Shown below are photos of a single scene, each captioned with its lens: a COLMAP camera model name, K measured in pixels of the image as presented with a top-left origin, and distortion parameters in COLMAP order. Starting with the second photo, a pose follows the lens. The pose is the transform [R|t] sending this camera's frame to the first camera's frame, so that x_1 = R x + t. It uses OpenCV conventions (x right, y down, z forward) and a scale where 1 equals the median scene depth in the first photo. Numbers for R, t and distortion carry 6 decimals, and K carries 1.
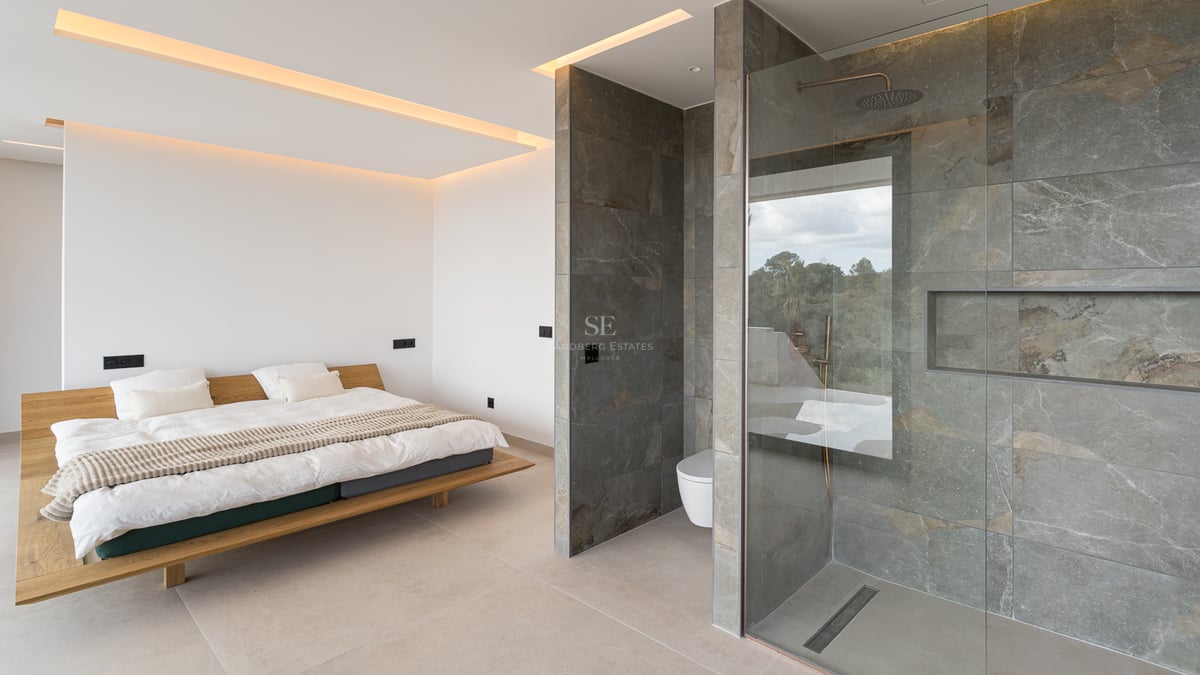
lens RADIAL K [[623.6, 0, 601.3], [0, 623.6, 330.9], [0, 0, 1]] dist [0.000838, -0.000470]
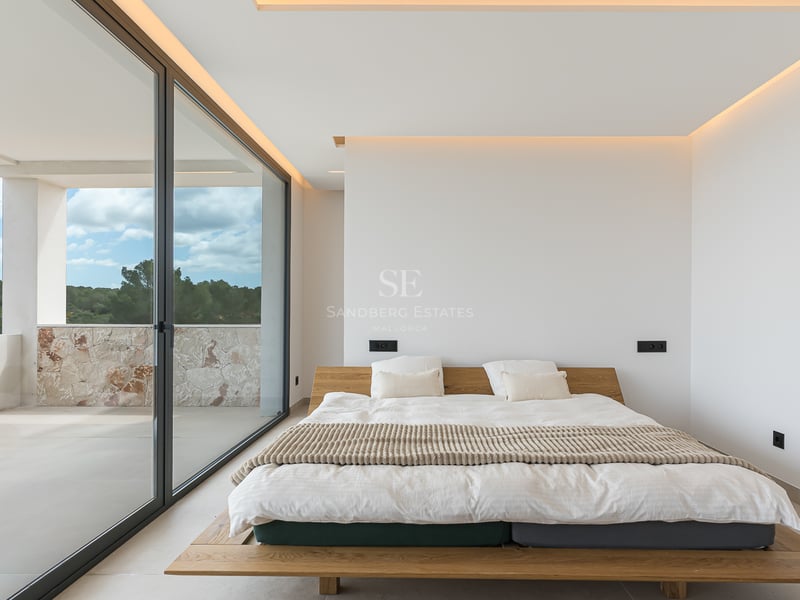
lens RADIAL K [[537.6, 0, 400.0], [0, 537.6, 300.0], [0, 0, 1]] dist [0.002307, 0.000667]
pose [[0.690185, -0.011476, -0.723542, -0.050983], [-0.052299, 0.996468, -0.065693, 0.033385], [0.721741, 0.083181, 0.687147, 0.400201]]
